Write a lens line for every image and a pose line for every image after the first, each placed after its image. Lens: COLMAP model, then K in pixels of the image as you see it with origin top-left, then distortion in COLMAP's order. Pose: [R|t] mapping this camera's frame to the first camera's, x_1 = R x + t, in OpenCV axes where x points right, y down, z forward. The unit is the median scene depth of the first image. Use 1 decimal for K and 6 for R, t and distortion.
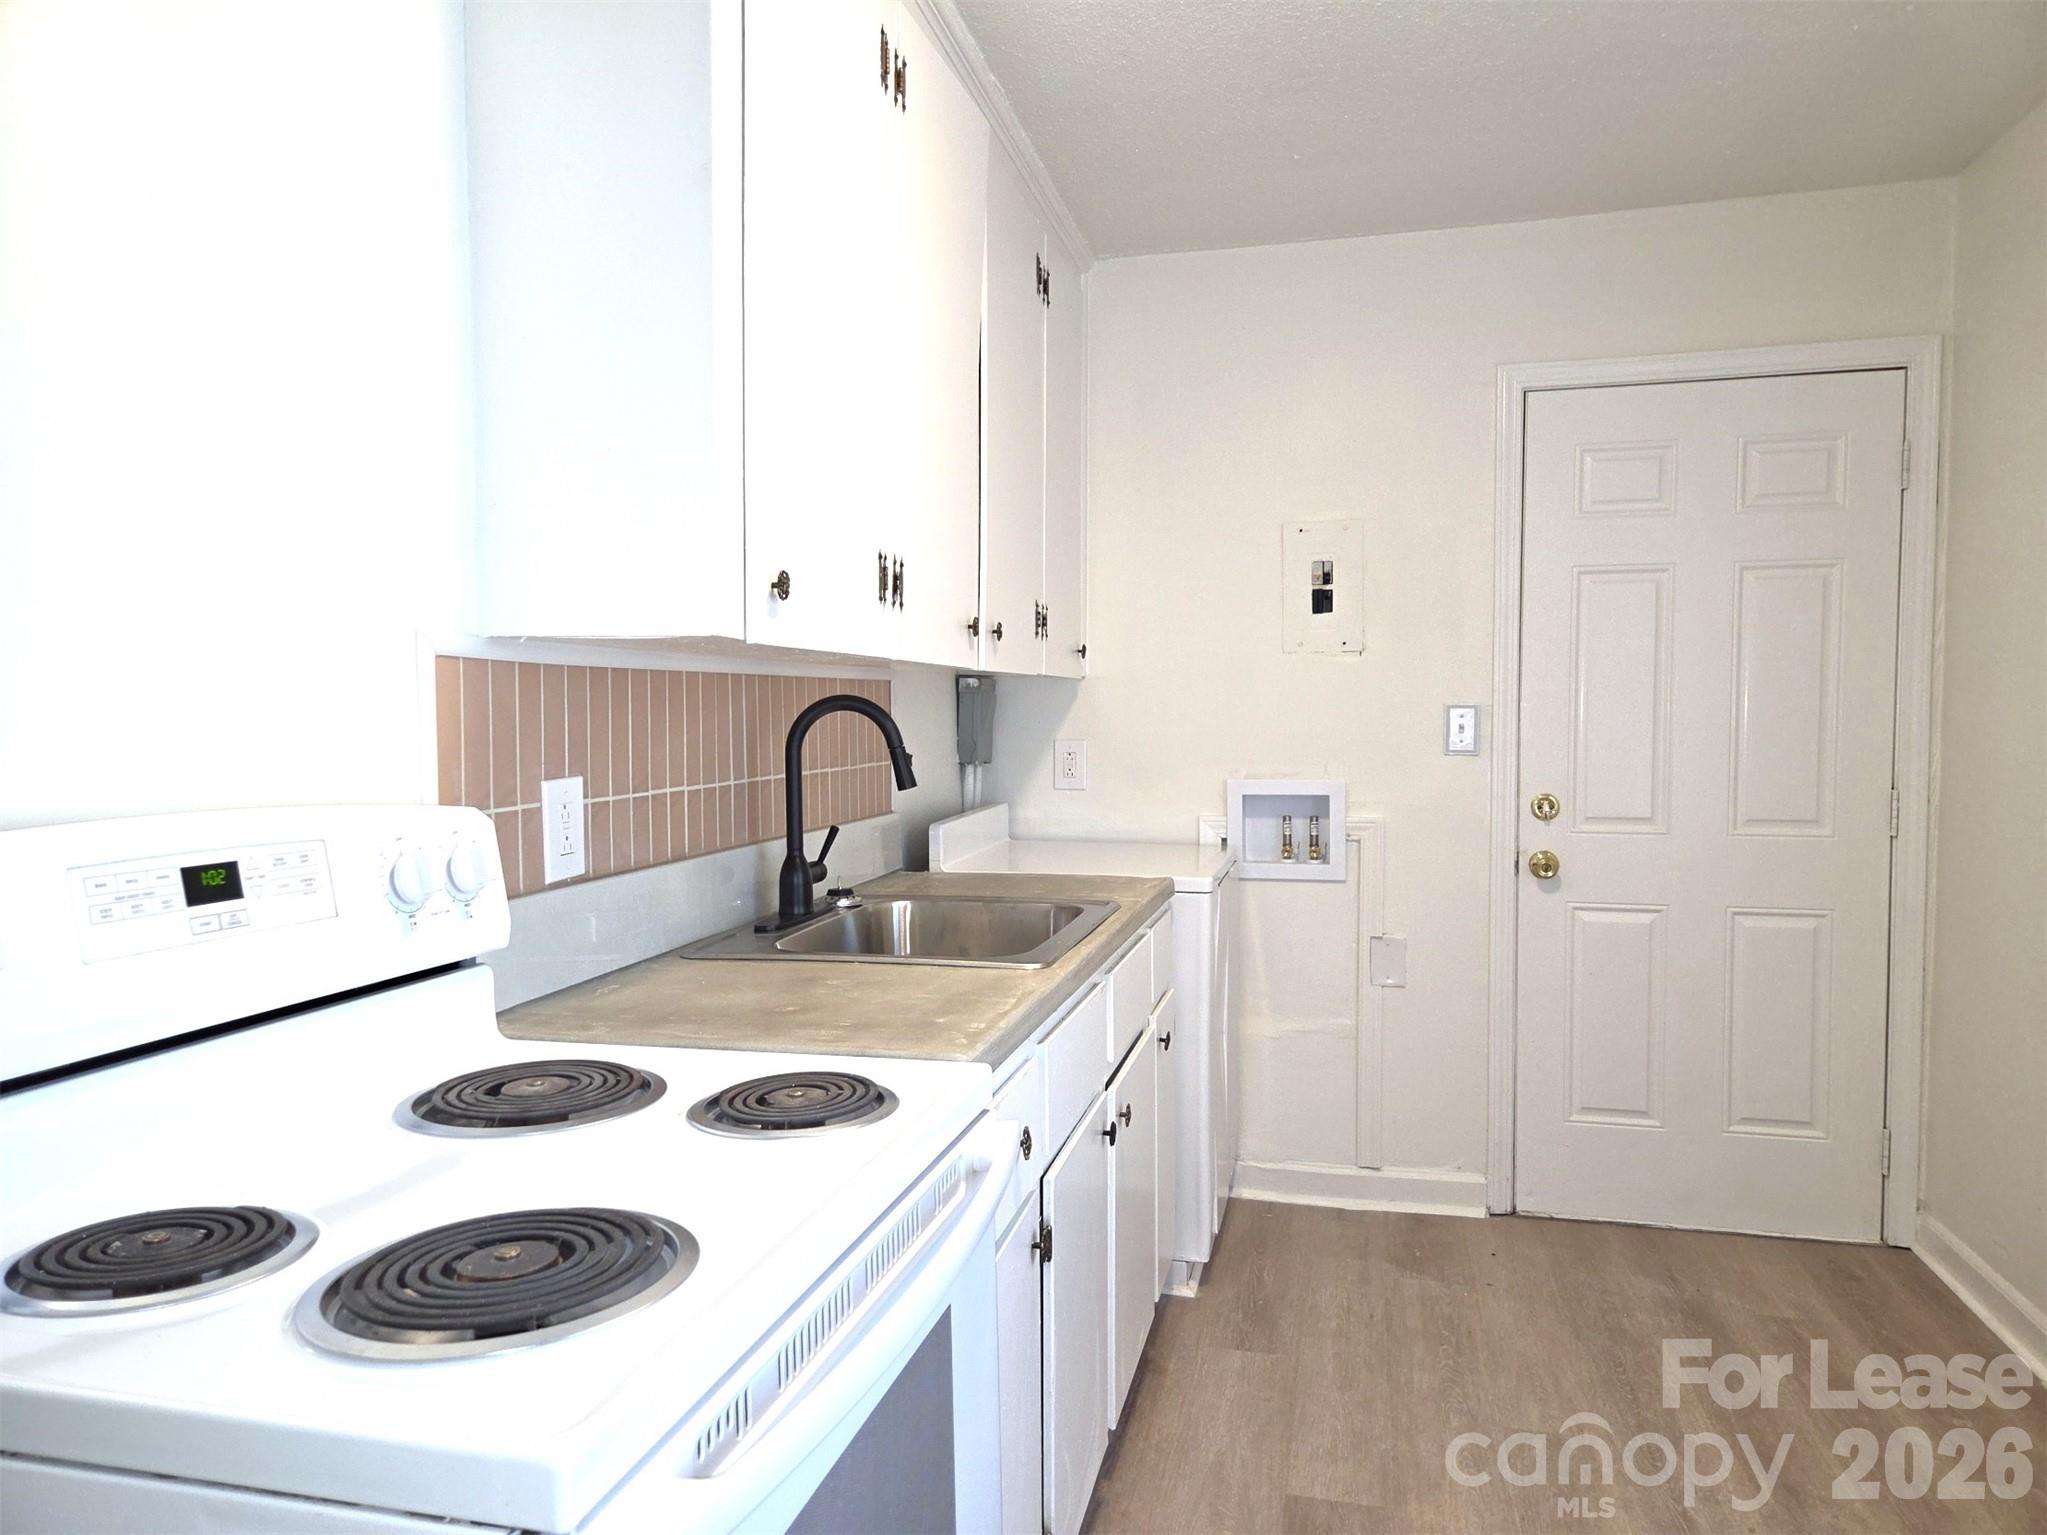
lens RADIAL K [[1337.1, 0, 1033.5], [0, 1337.1, 765.1], [0, 0, 1]] dist [0.008738, -0.004051]
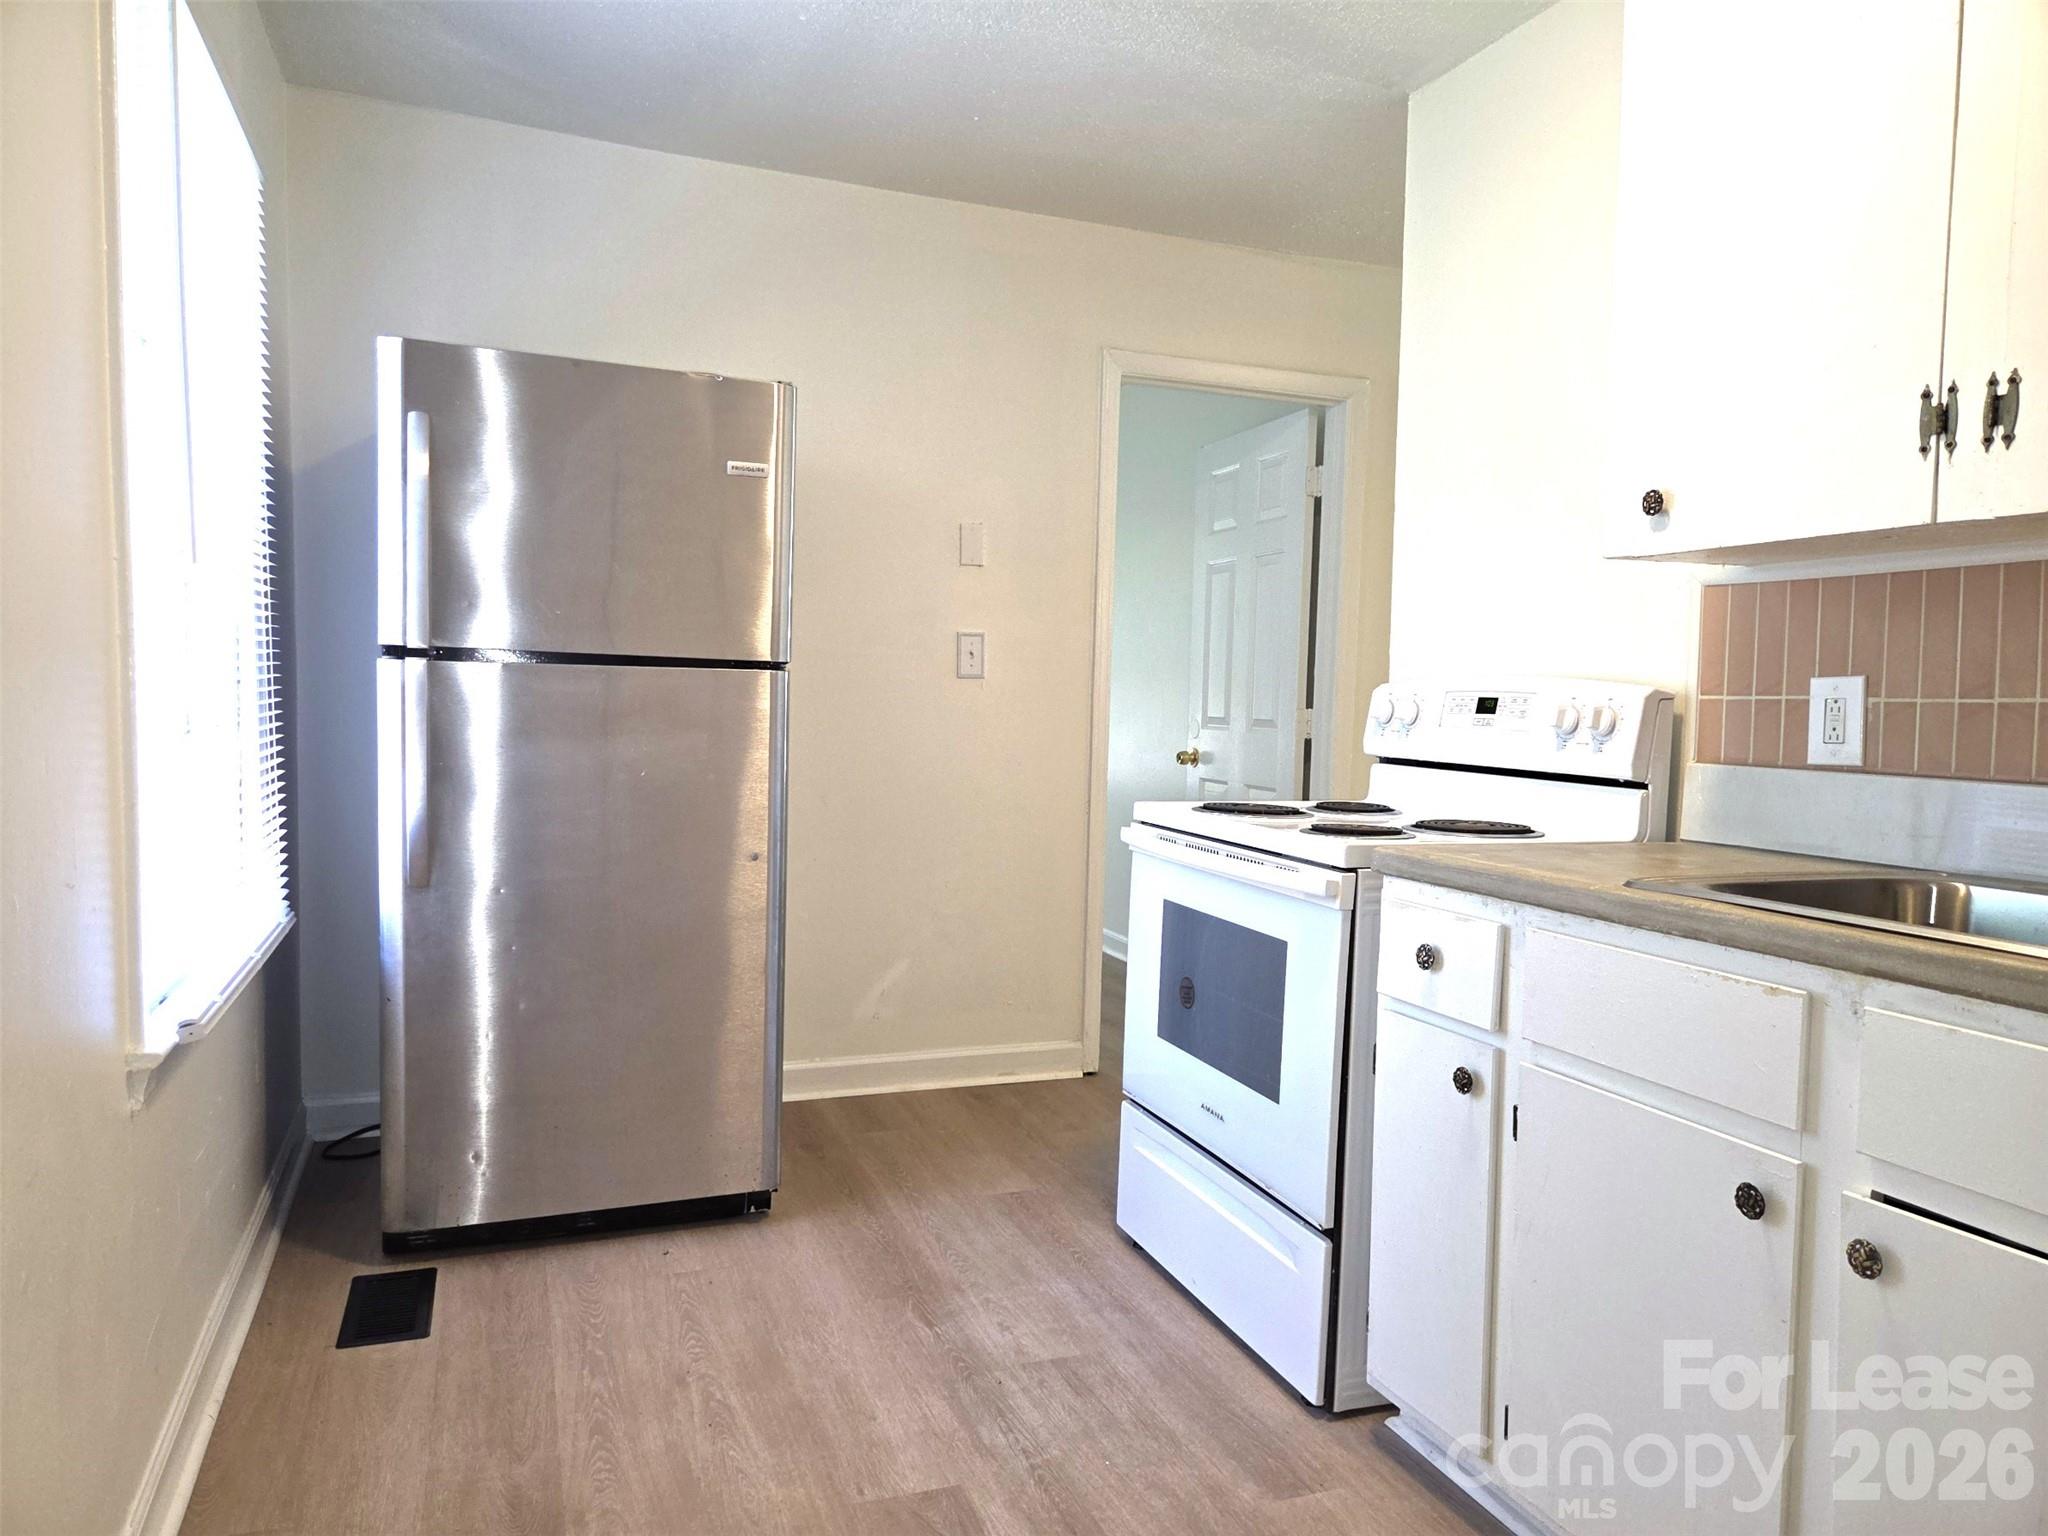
lens RADIAL K [[1337.8, 0, 1021.5], [0, 1337.8, 762.4], [0, 0, 1]] dist [0.008738, -0.004051]
pose [[-0.821039, 0.018999, -0.570556, 0.489069], [-0.036359, 0.995676, 0.085477, 0.005498], [0.569714, 0.090925, -0.816798, 0.855377]]
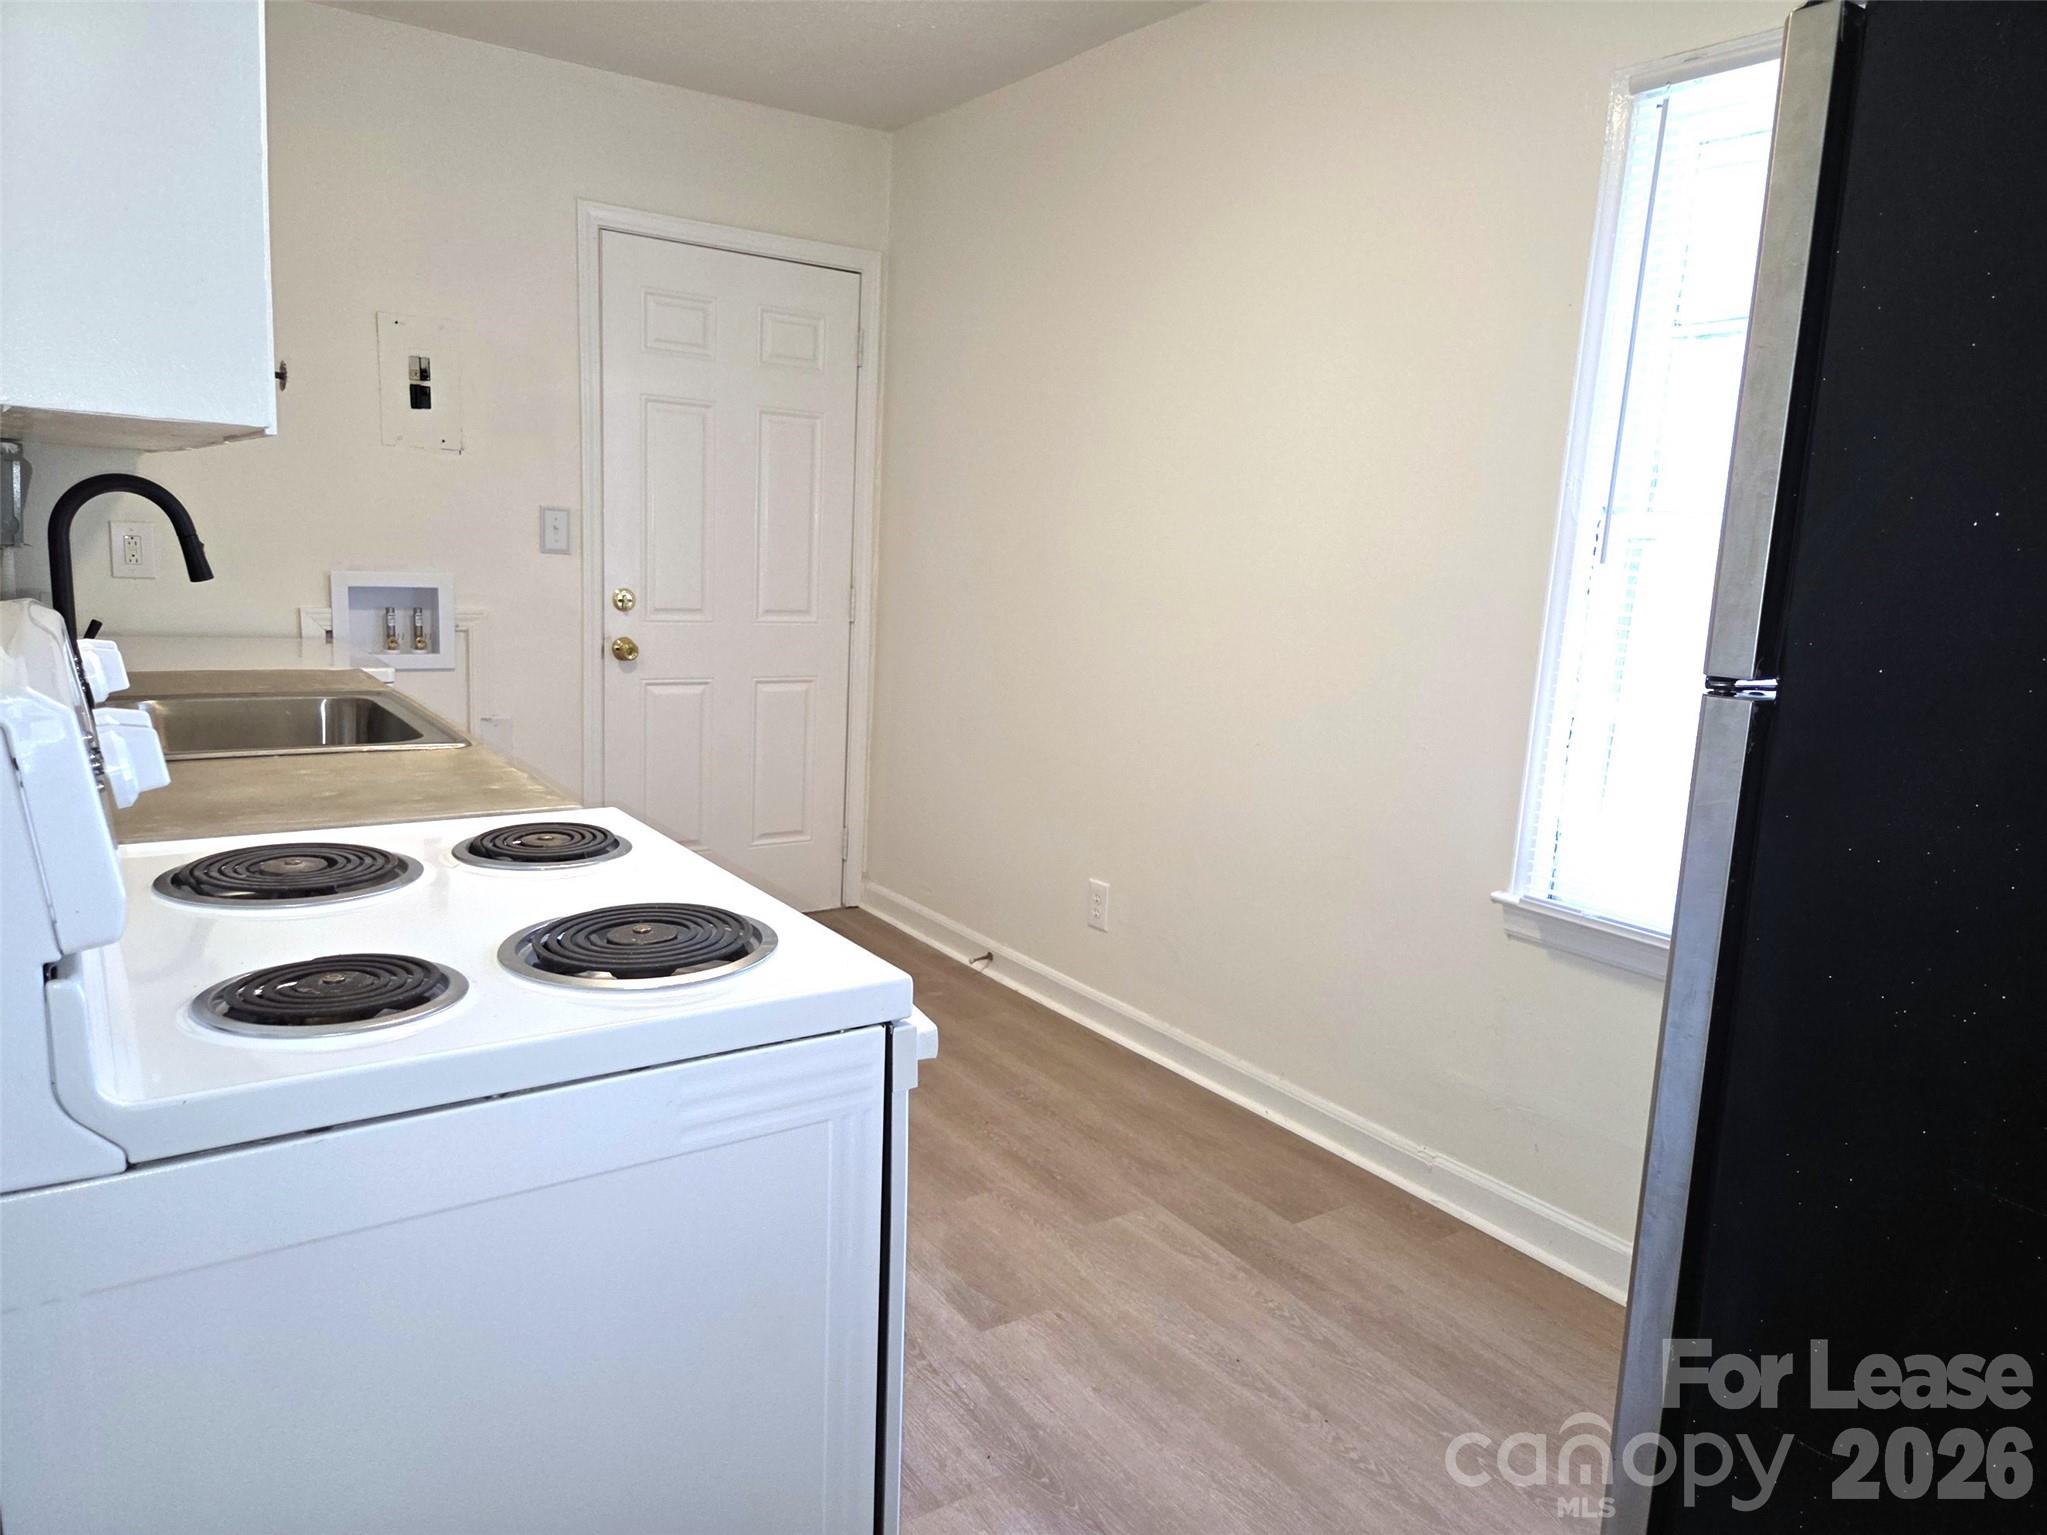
lens RADIAL K [[1337.1, 0, 1027.8], [0, 1337.1, 774.1], [0, 0, 1]] dist [0.008738, -0.004051]
pose [[0.649245, -0.095401, 0.754573, -0.303845], [-0.029217, 0.988242, 0.150083, -0.004764], [-0.760018, -0.119487, 0.638823, -0.049446]]
